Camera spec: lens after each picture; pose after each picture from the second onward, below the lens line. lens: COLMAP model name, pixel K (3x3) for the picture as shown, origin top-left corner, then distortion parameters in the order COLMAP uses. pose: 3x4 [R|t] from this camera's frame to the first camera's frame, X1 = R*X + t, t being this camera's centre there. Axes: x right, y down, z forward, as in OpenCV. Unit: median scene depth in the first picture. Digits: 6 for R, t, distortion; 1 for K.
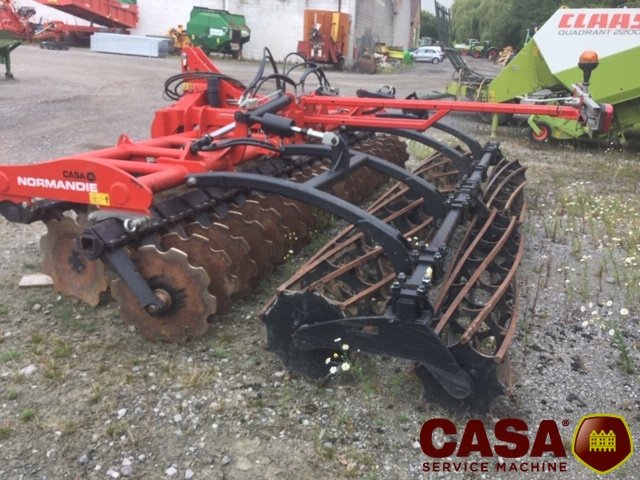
lens RADIAL K [[593.1, 0, 320.0], [0, 593.1, 240.0], [0, 0, 1]] dist [0.133420, -0.276153]
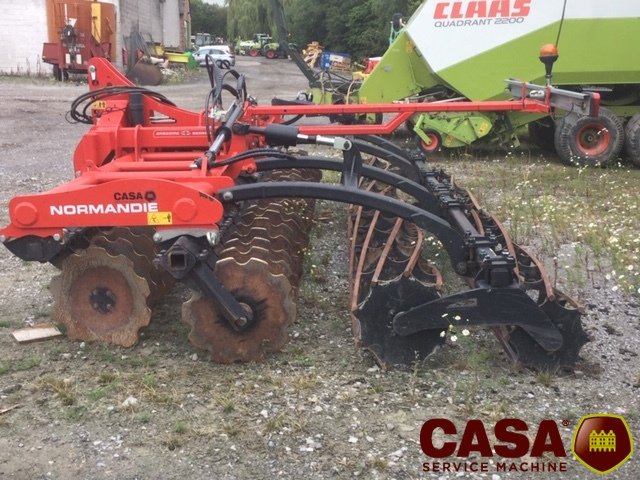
lens RADIAL K [[916.2, 0, 320.0], [0, 916.2, 240.0], [0, 0, 1]] dist [0.111903, 0.053777]
pose [[0.942725, -0.105744, 0.316368, -0.496135], [0.137785, 0.987176, -0.080621, 0.097763], [-0.303785, 0.119594, 0.945205, -0.368890]]
